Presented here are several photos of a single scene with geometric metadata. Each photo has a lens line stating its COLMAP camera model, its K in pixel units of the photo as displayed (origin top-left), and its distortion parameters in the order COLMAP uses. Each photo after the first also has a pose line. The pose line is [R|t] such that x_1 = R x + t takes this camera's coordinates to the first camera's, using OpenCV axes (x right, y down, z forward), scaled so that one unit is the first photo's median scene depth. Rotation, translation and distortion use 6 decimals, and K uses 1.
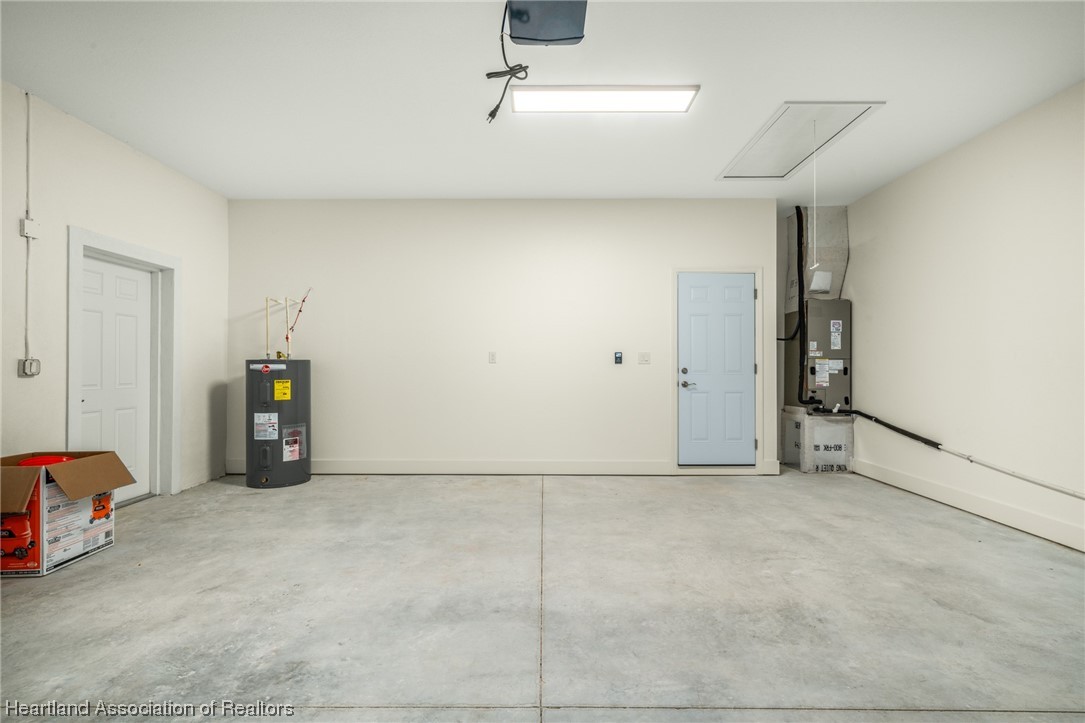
lens RADIAL K [[524.7, 0, 542.5], [0, 524.7, 361.5], [0, 0, 1]] dist [-0.000472, 0.000030]
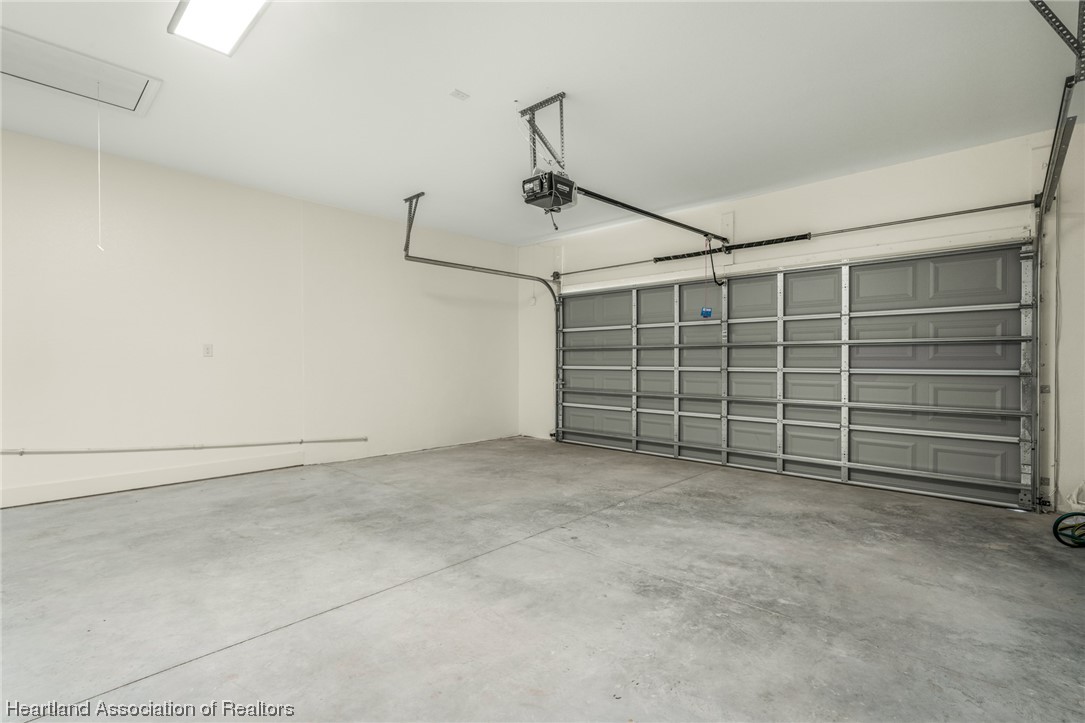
lens RADIAL K [[495.5, 0, 542.5], [0, 495.5, 361.5], [0, 0, 1]] dist [-0.000249, -0.000042]
pose [[-0.741001, -0.002797, 0.671498, -0.919787], [-0.009351, 0.999937, -0.006154, 0.017913], [-0.671438, -0.010839, -0.740981, 1.724253]]
